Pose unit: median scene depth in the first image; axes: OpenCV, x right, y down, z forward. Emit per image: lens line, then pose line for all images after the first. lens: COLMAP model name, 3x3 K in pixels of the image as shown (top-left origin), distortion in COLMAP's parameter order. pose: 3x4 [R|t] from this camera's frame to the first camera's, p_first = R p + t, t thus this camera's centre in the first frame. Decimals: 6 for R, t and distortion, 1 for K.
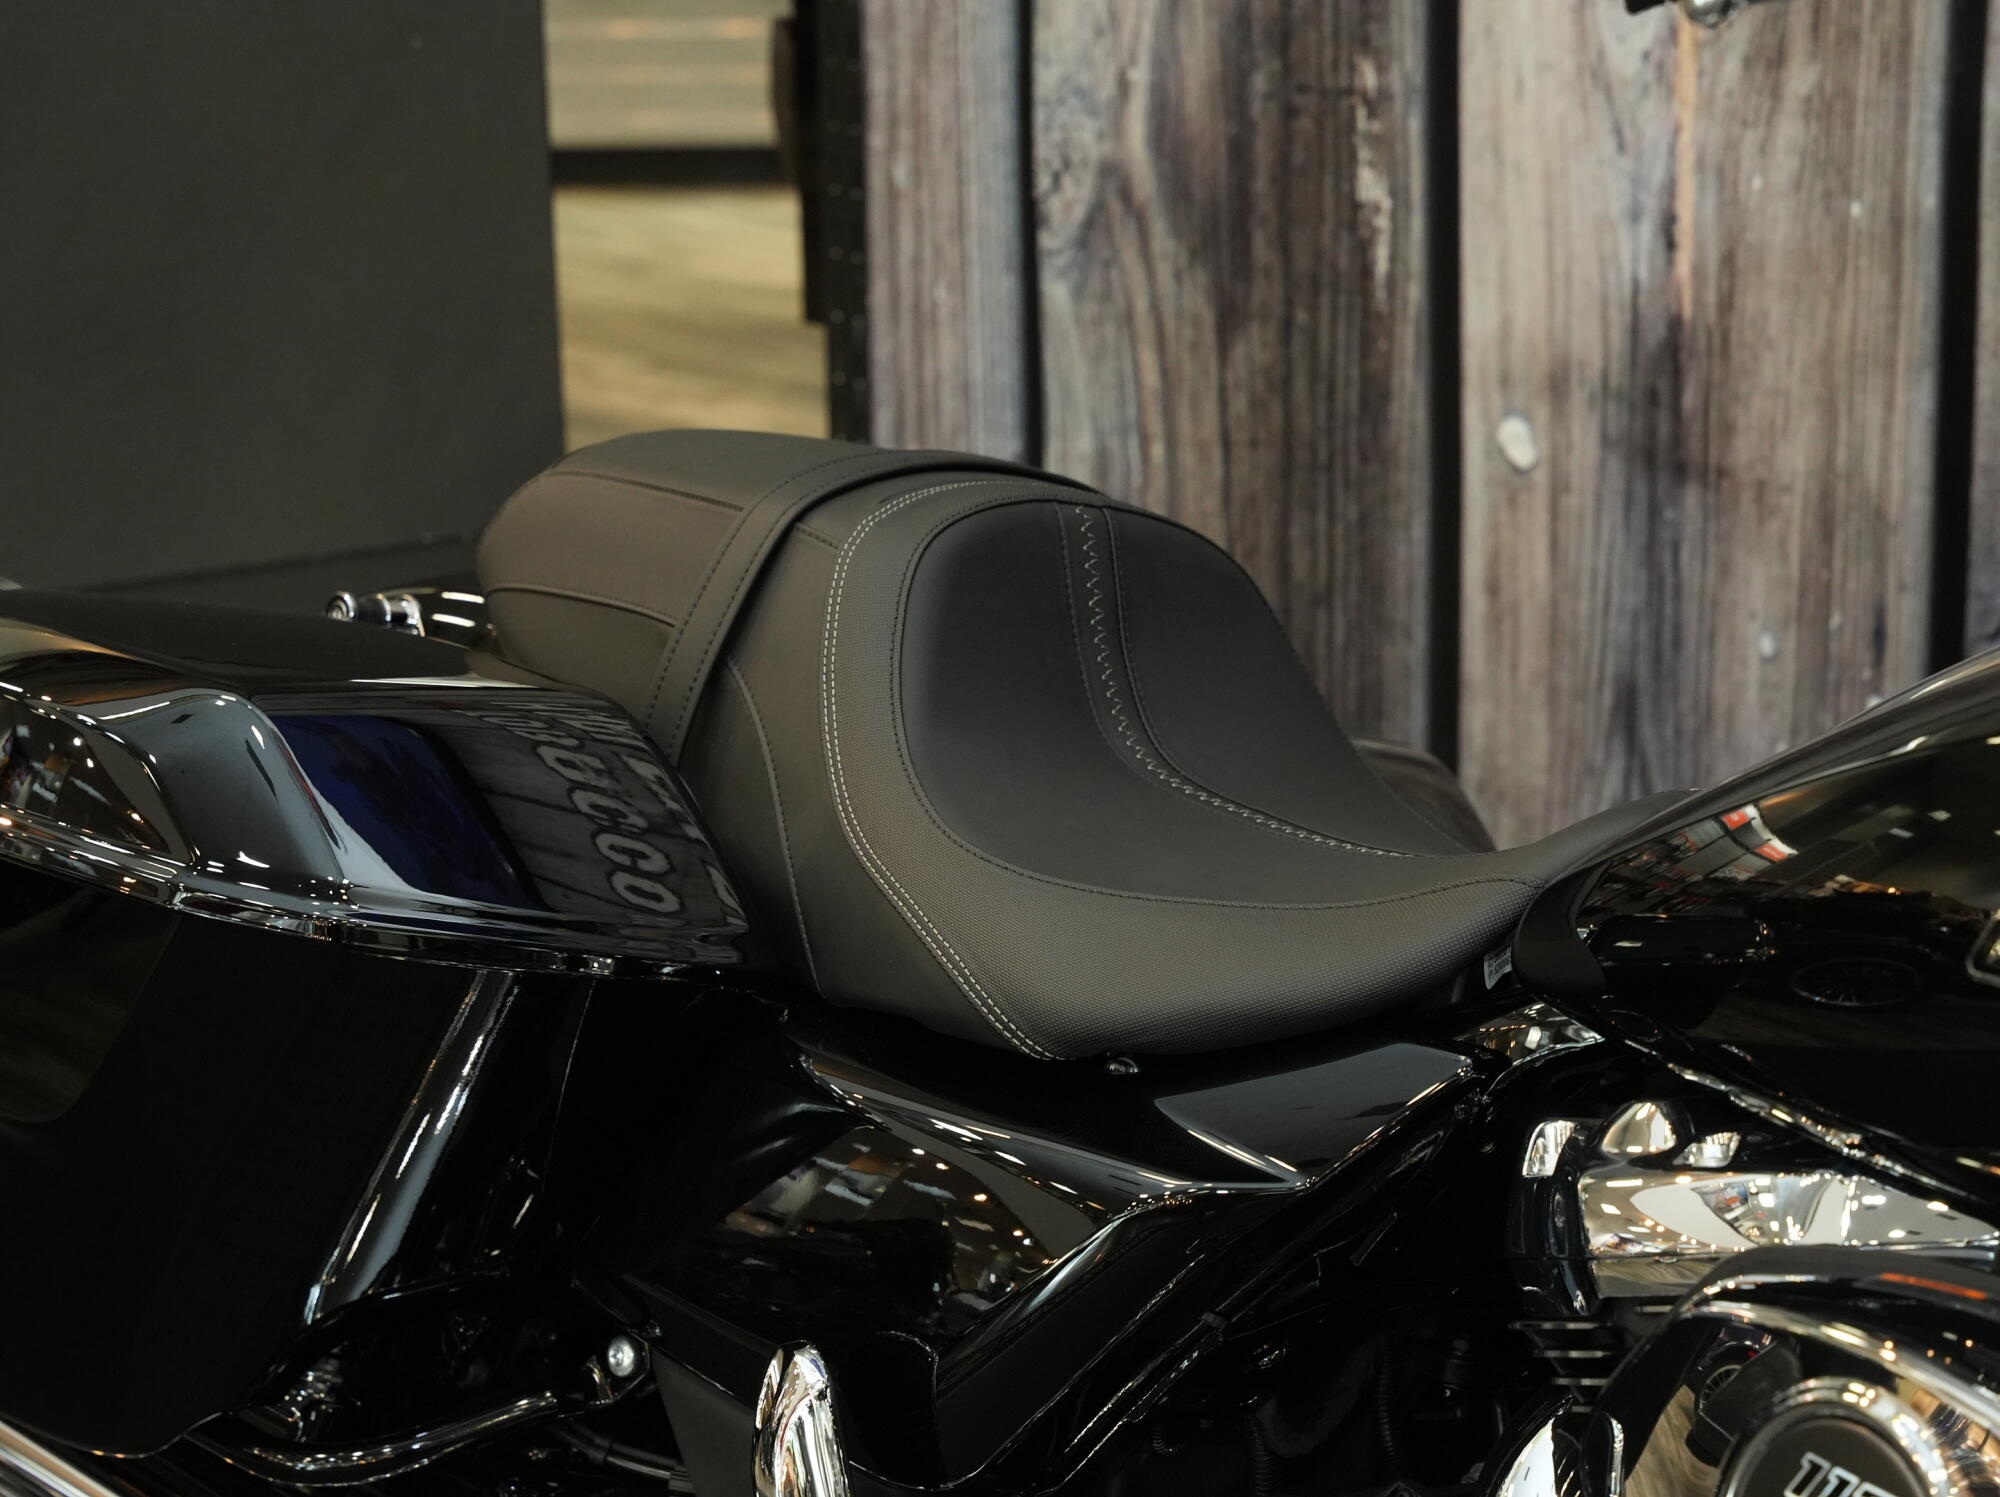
lens RADIAL K [[4342.4, 0, 977.9], [0, 4342.4, 768.6], [0, 0, 1]] dist [0.038306, 0.000000]
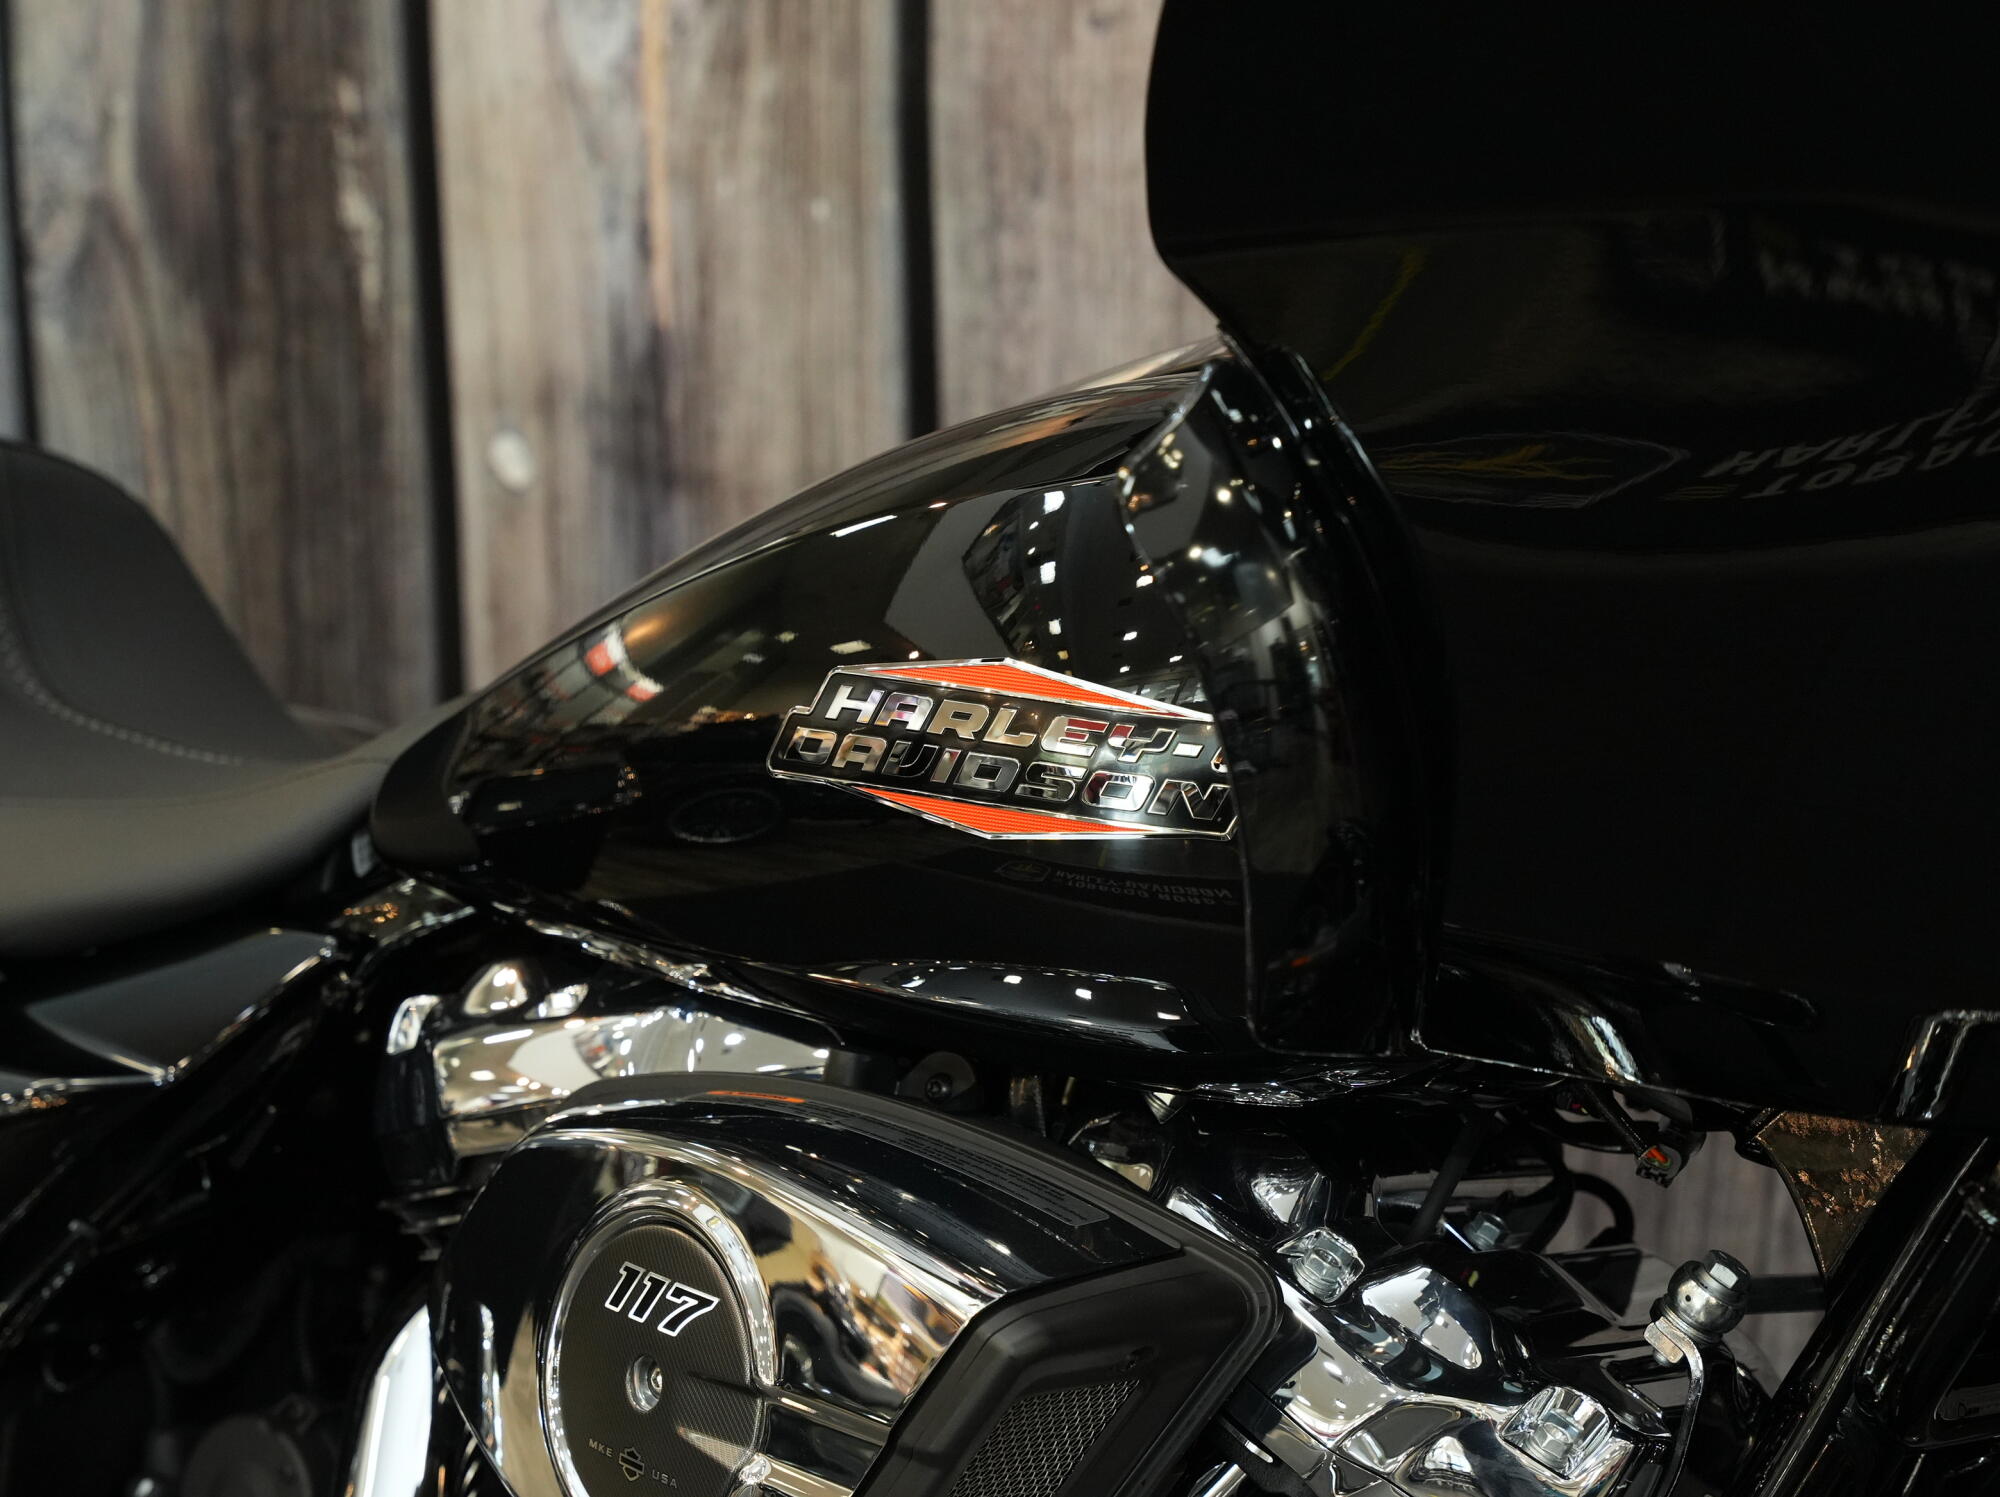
lens RADIAL K [[4342.4, 0, 1003.0], [0, 4342.4, 755.2], [0, 0, 1]] dist [0.038306, 0.000000]
pose [[0.981205, -0.030477, 0.190545, 0.043670], [0.040245, 0.998055, -0.047607, 0.045114], [-0.188724, 0.054380, 0.980523, 0.005399]]
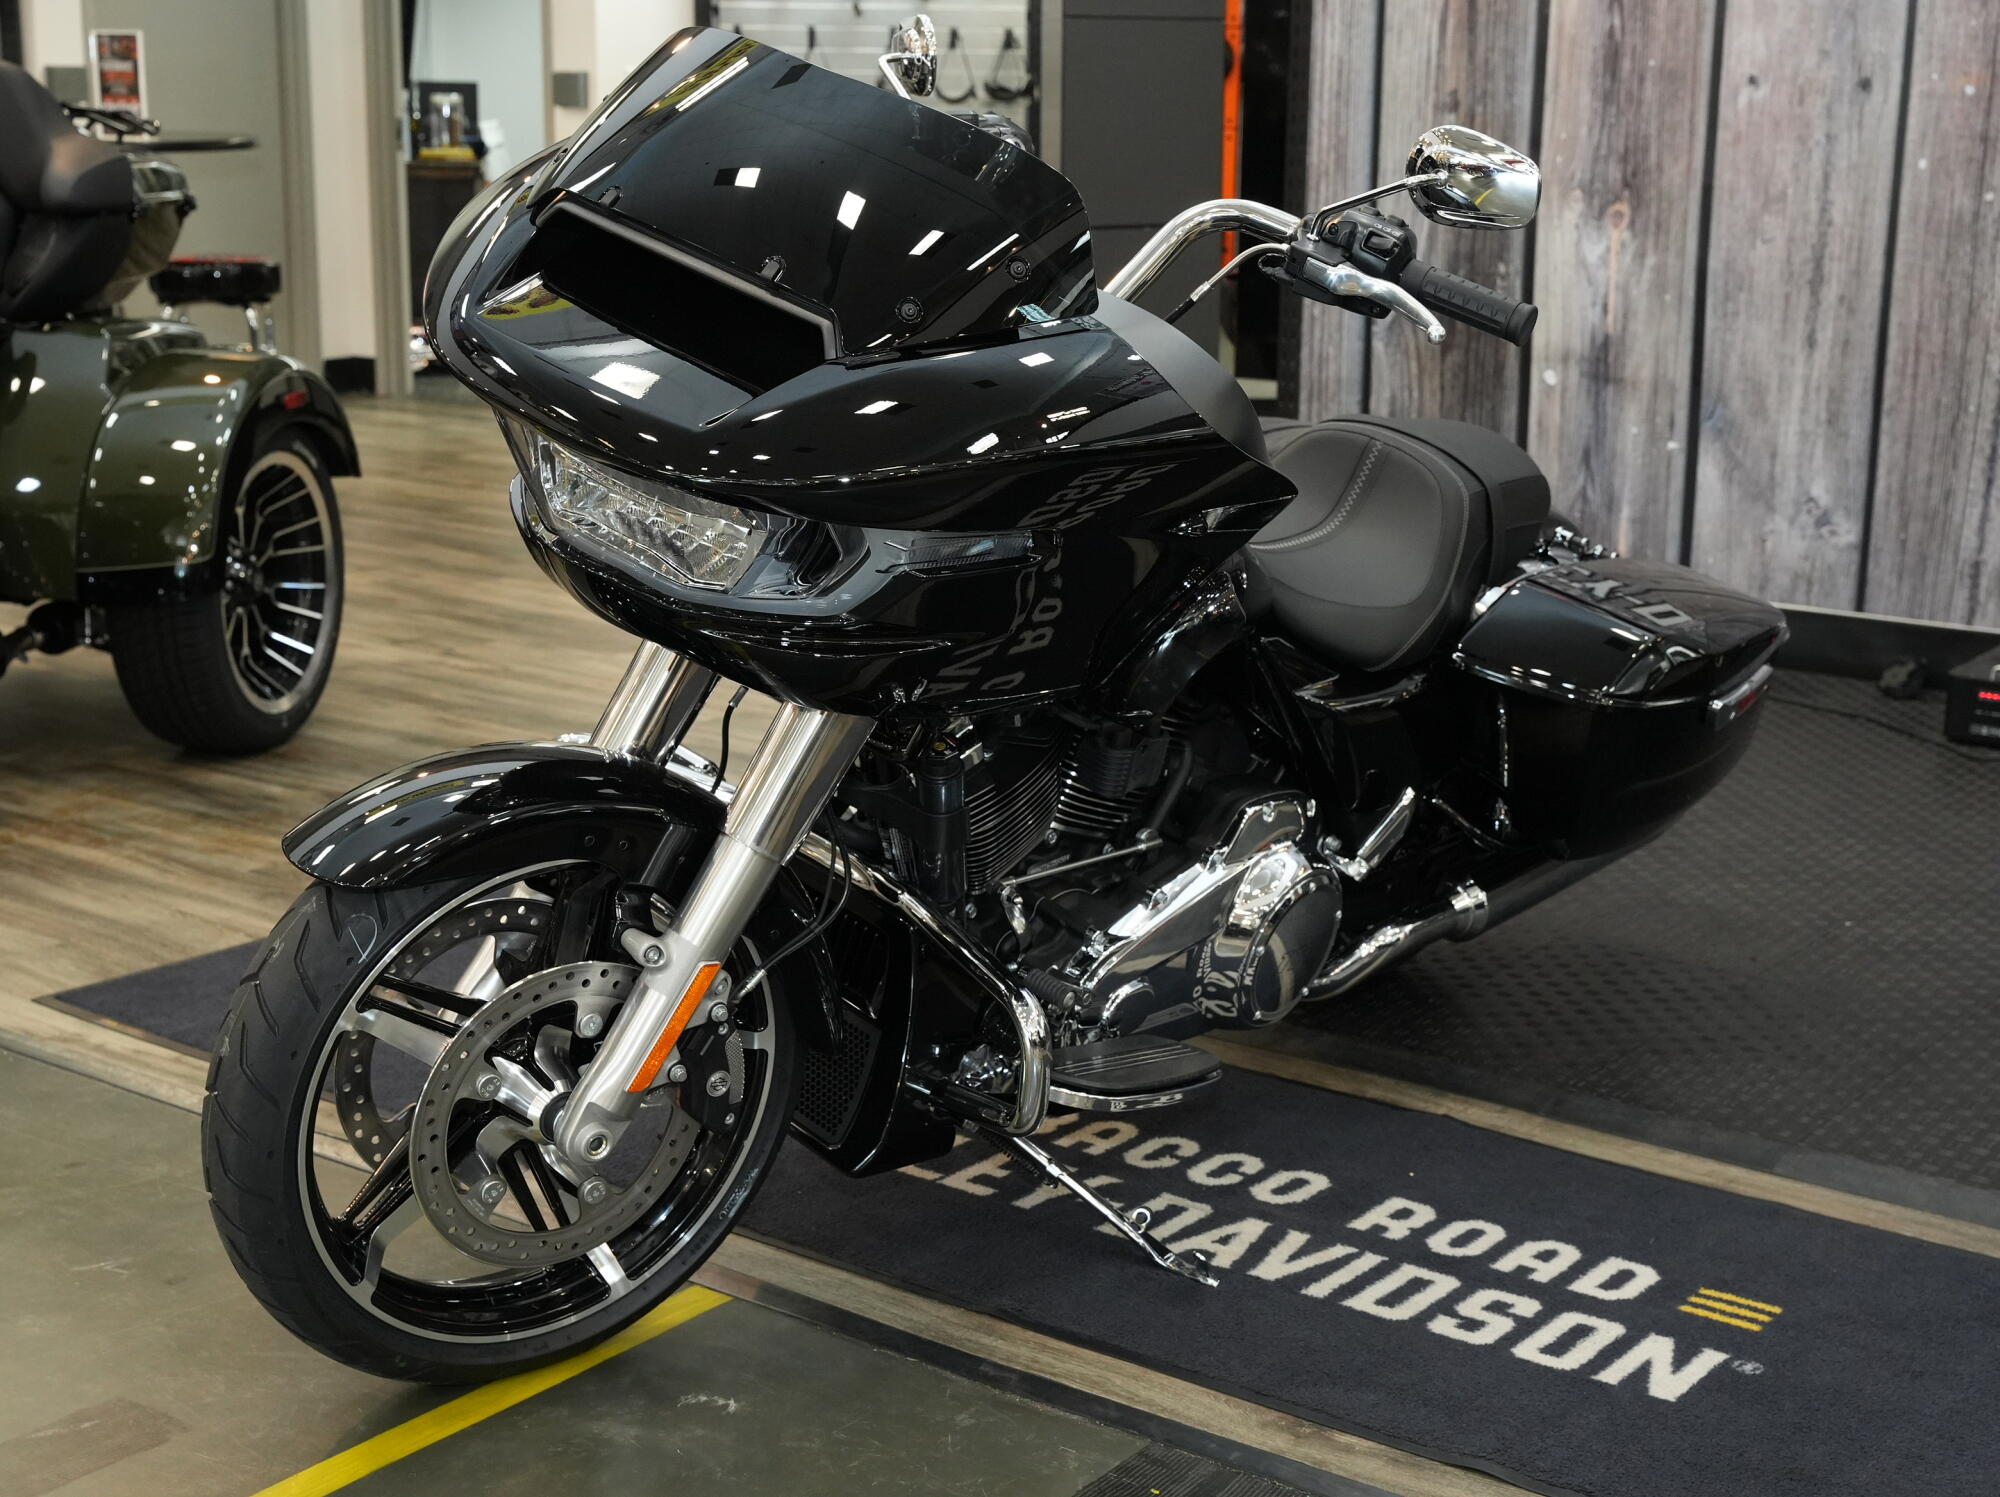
lens RADIAL K [[2898.3, 0, 991.4], [0, 2898.3, 767.6], [0, 0, 1]] dist [0.013117, 0.000000]
pose [[0.986036, -0.011566, 0.166129, -0.681609], [0.024033, 0.997026, -0.073227, 0.381344], [-0.164788, 0.076197, 0.983381, -1.106452]]
